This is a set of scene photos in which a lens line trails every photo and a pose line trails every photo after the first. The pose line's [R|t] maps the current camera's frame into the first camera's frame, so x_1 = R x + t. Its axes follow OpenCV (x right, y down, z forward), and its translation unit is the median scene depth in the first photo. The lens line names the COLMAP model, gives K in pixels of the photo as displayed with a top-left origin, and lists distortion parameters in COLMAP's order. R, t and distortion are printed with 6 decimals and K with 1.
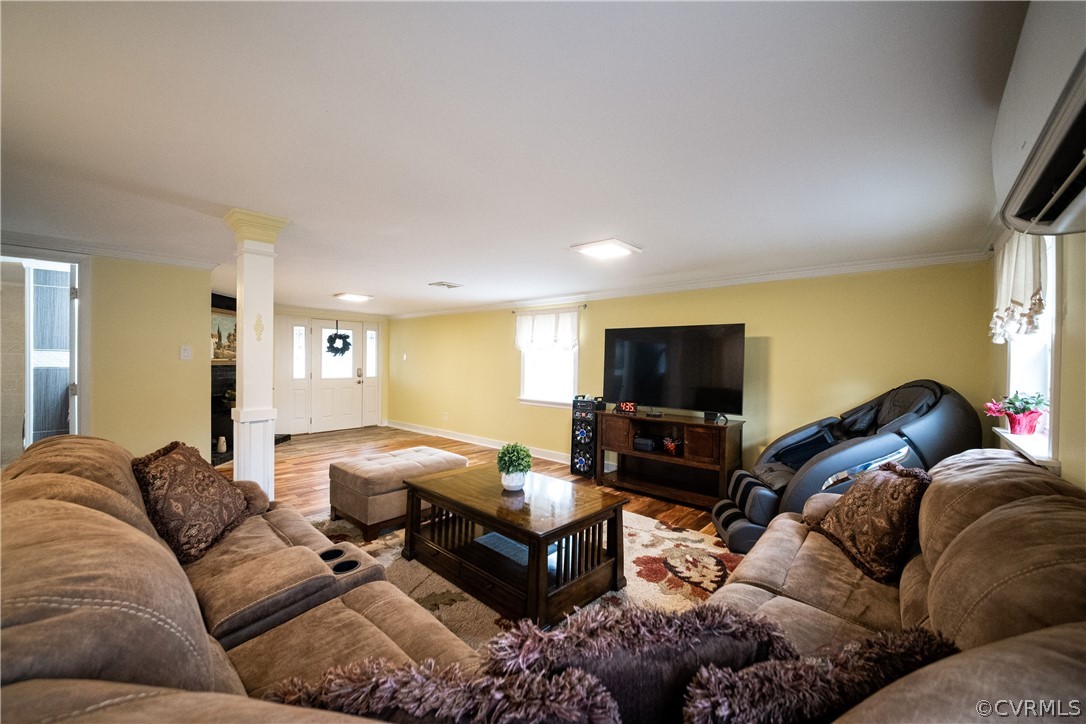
lens RADIAL K [[426.1, 0, 532.6], [0, 426.1, 350.8], [0, 0, 1]] dist [0.023493, -0.010827]
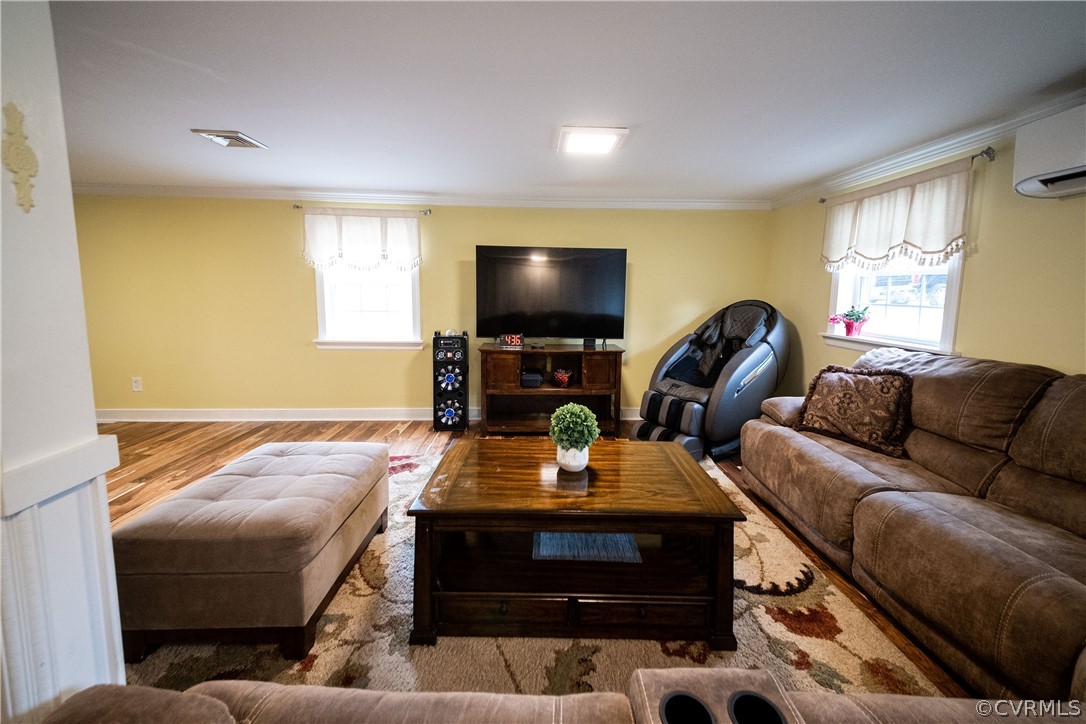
lens RADIAL K [[440.0, 0, 486.7], [0, 440.0, 350.5], [0, 0, 1]] dist [0.023646, -0.012333]
pose [[0.711912, -0.102174, 0.694797, -0.427772], [-0.019104, 0.986176, 0.164599, 0.007888], [-0.702009, -0.130453, 0.700118, 0.420554]]
